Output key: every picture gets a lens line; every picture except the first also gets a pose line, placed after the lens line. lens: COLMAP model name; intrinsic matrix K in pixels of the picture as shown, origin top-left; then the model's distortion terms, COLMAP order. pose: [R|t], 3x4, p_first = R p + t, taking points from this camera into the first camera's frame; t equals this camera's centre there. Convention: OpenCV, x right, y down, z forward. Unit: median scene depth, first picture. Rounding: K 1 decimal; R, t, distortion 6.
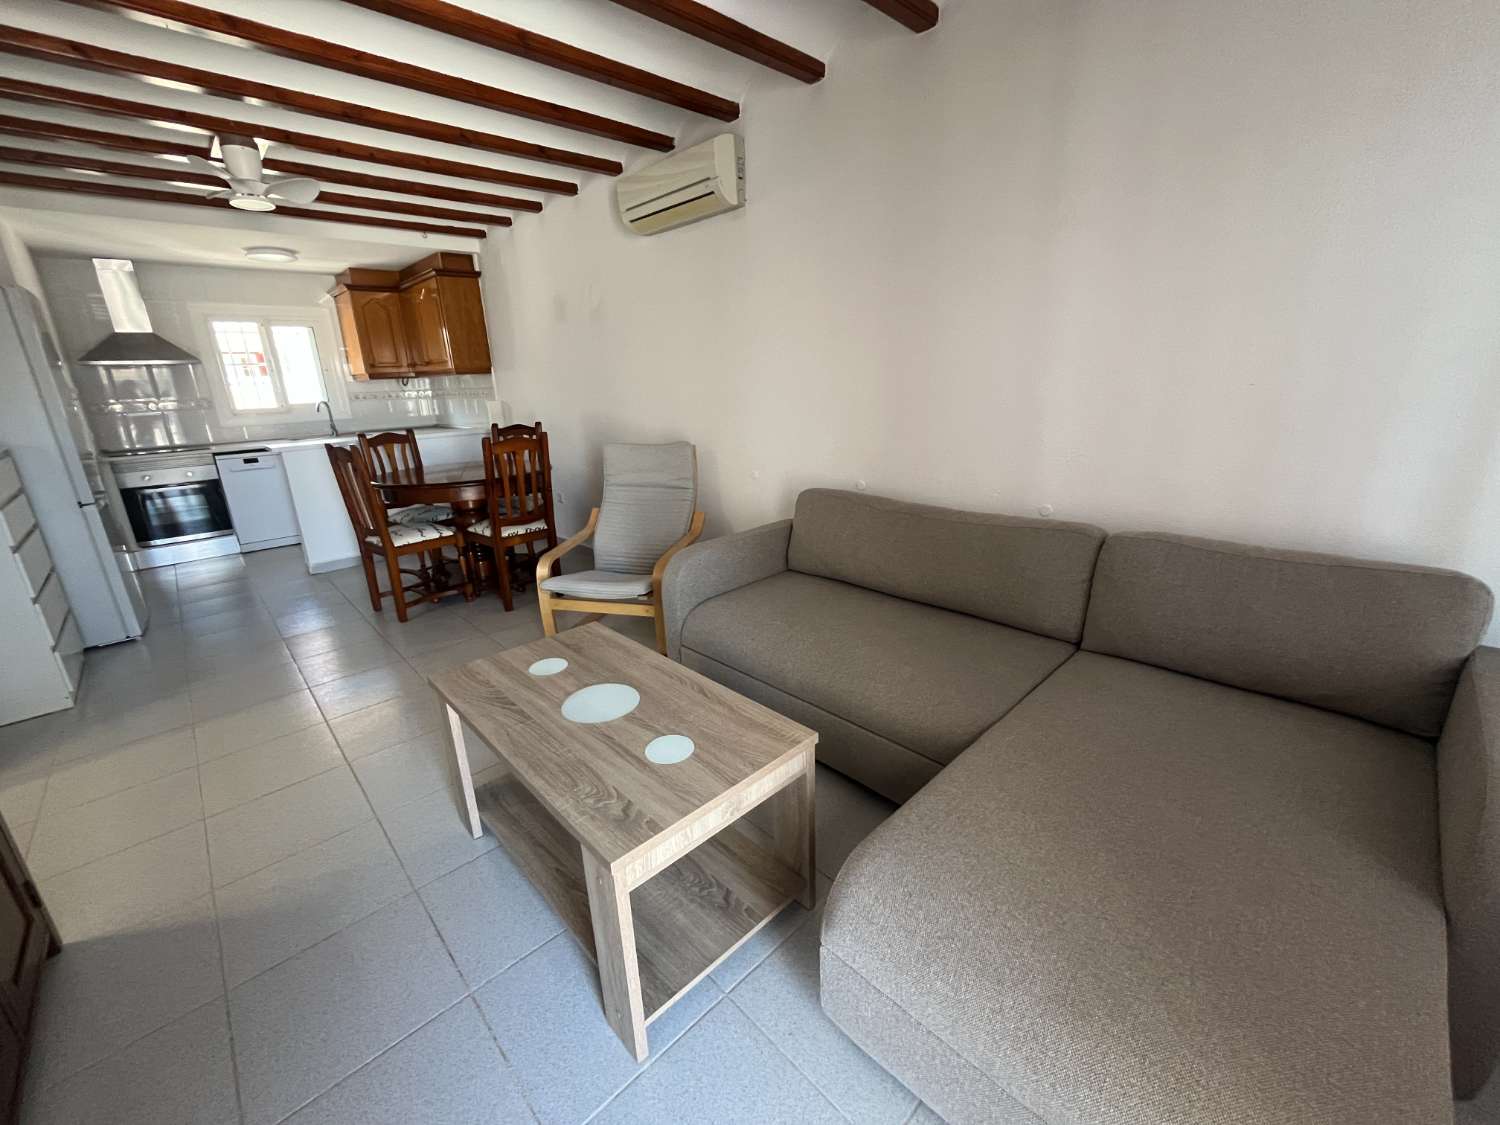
lens RADIAL K [[608.8, 0, 744.9], [0, 608.8, 557.3], [0, 0, 1]] dist [-0.003886, 0.000232]
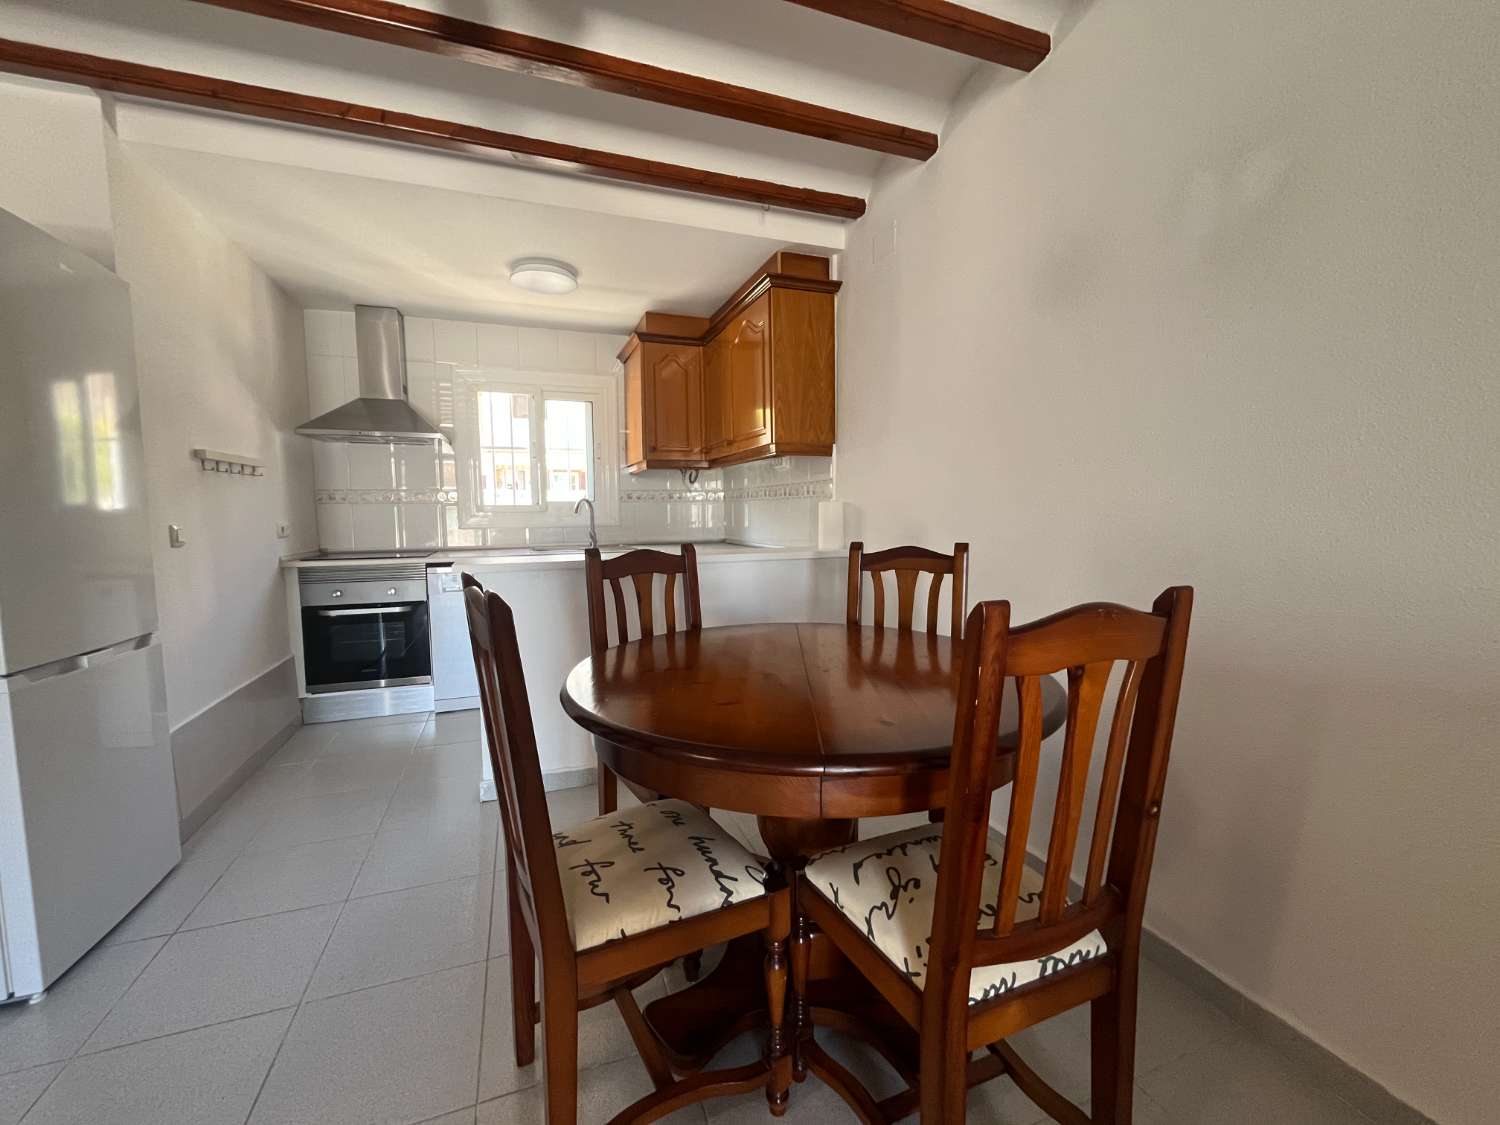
lens RADIAL K [[608.8, 0, 745.2], [0, 608.8, 562.4], [0, 0, 1]] dist [-0.003886, 0.000232]
pose [[0.918724, 0.063180, -0.389812, -0.332324], [-0.137232, 0.976677, -0.165136, -0.127730], [0.370287, 0.205209, 0.905967, 0.603237]]
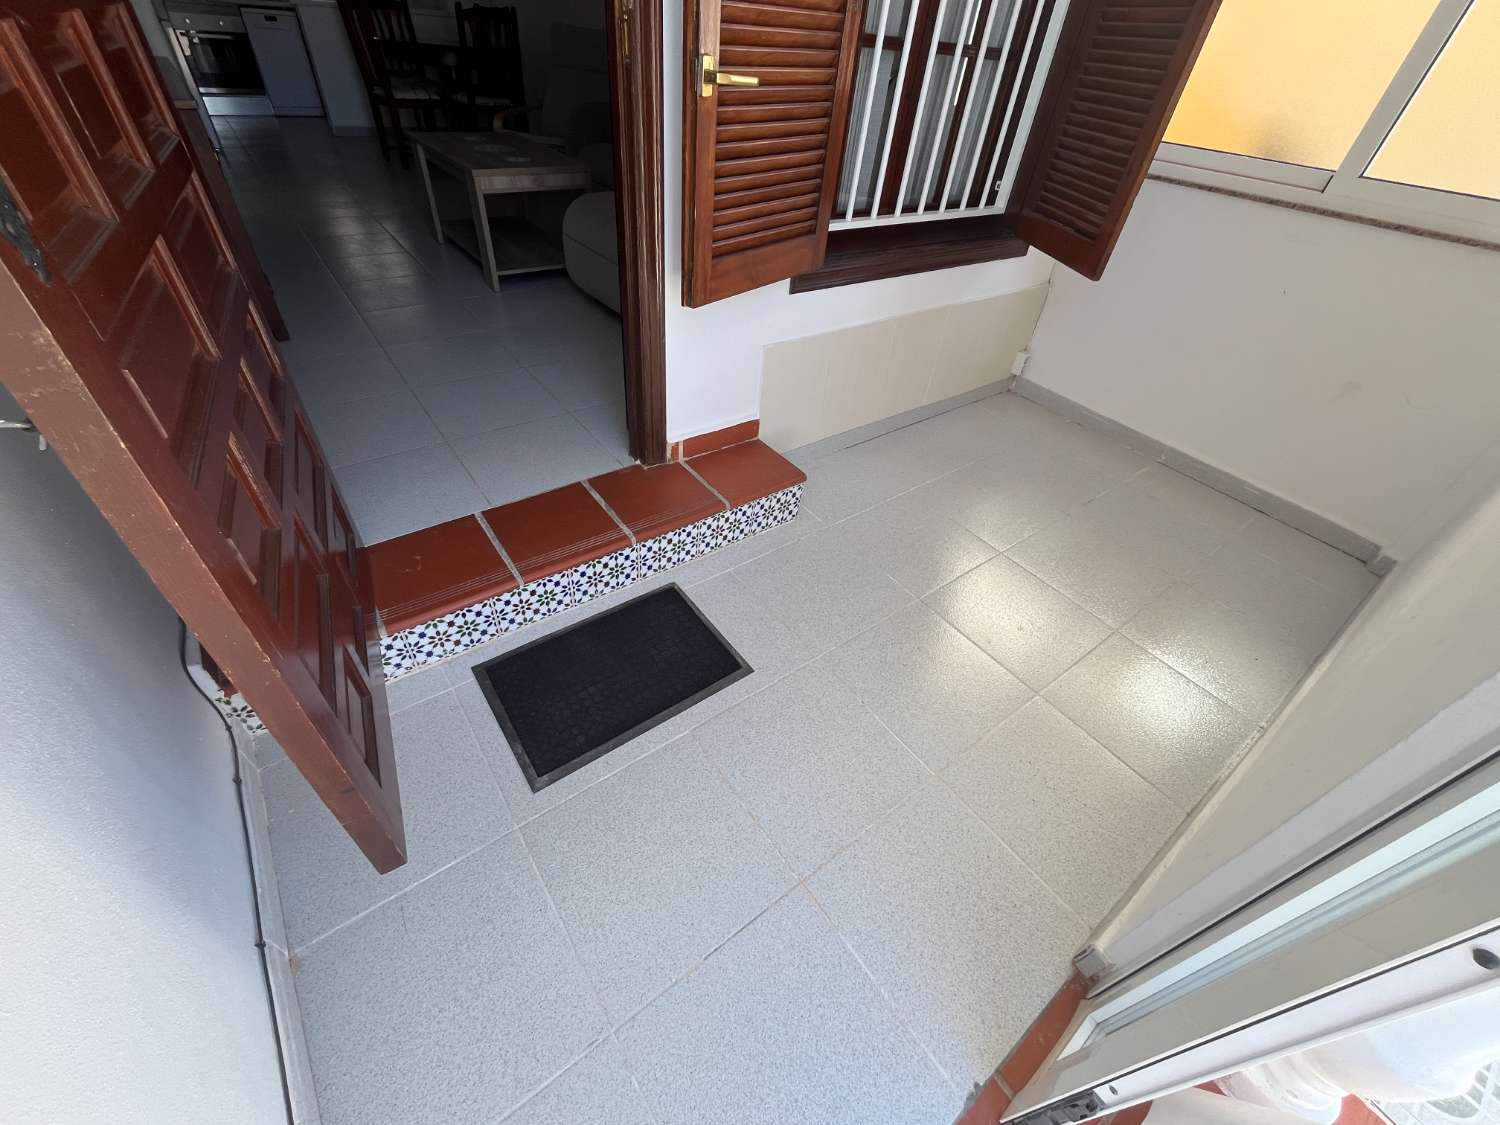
lens RADIAL K [[608.8, 0, 746.7], [0, 608.8, 562.7], [0, 0, 1]] dist [-0.003886, 0.000232]
pose [[0.986246, 0.164814, -0.012430, 0.290164], [-0.144882, 0.898261, 0.414894, 0.186982], [0.079546, -0.407387, 0.909785, -0.441181]]
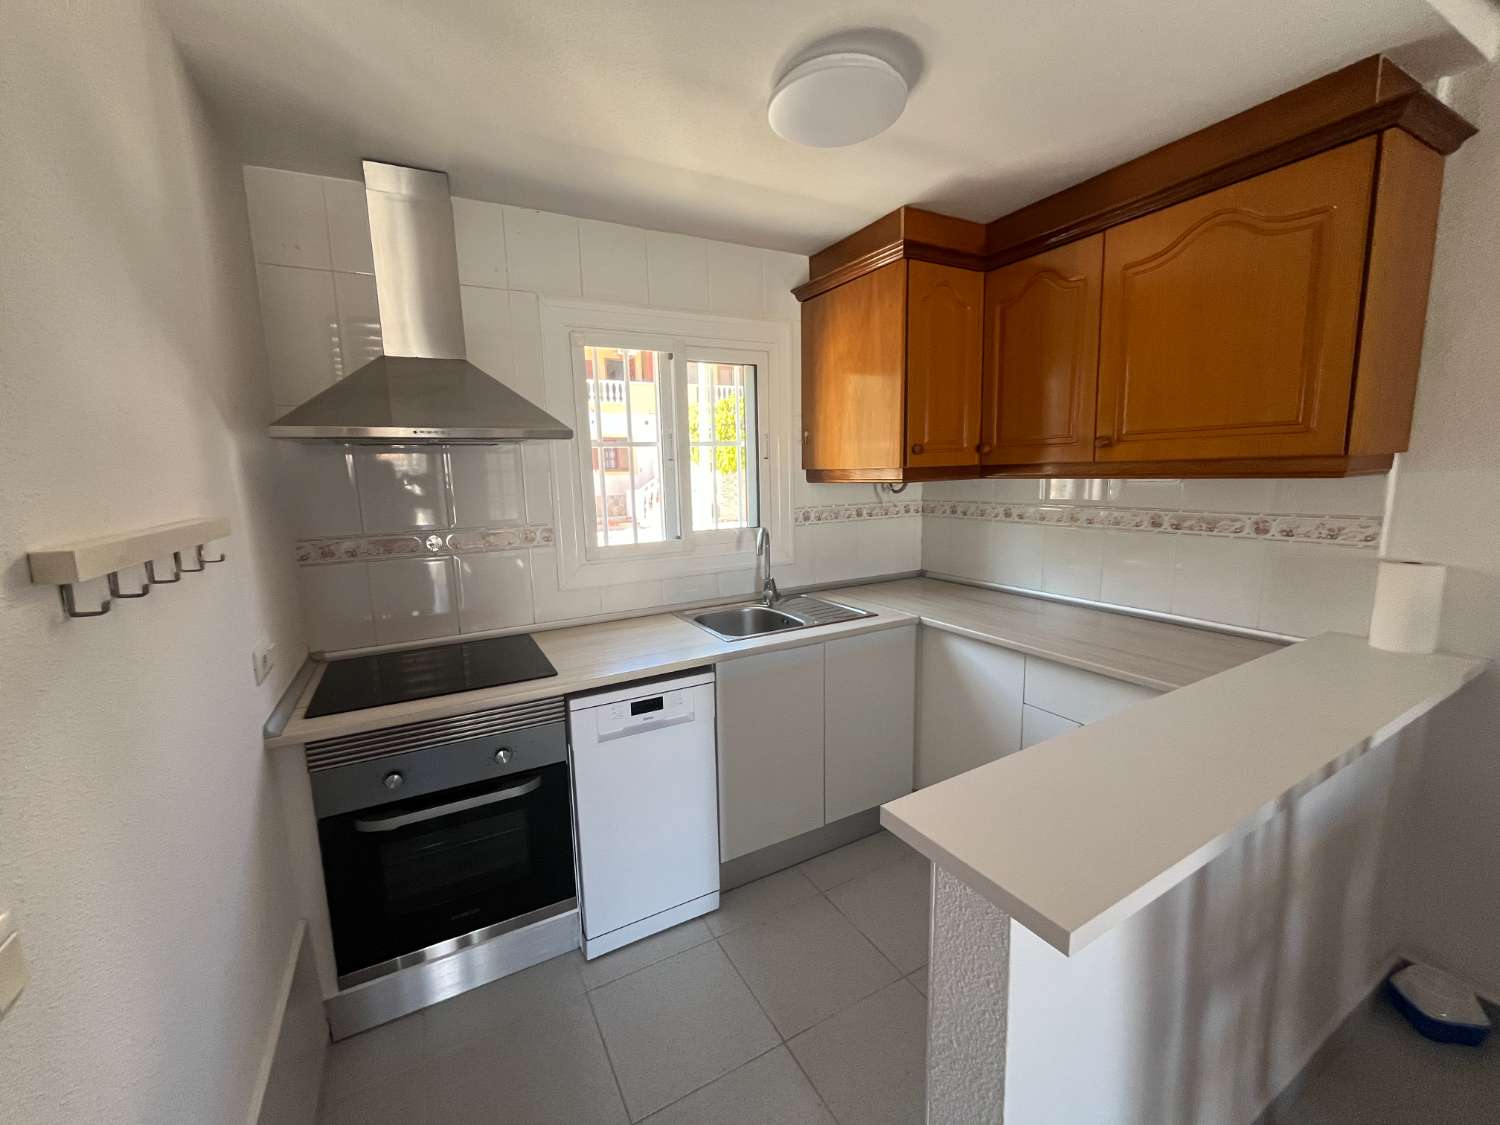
lens RADIAL K [[608.8, 0, 742.6], [0, 608.8, 556.0], [0, 0, 1]] dist [-0.003886, 0.000232]
pose [[0.964414, 0.045695, -0.260418, -0.812951], [-0.081649, 0.988283, -0.128960, -0.246938], [0.251474, 0.145634, 0.956845, 0.801753]]
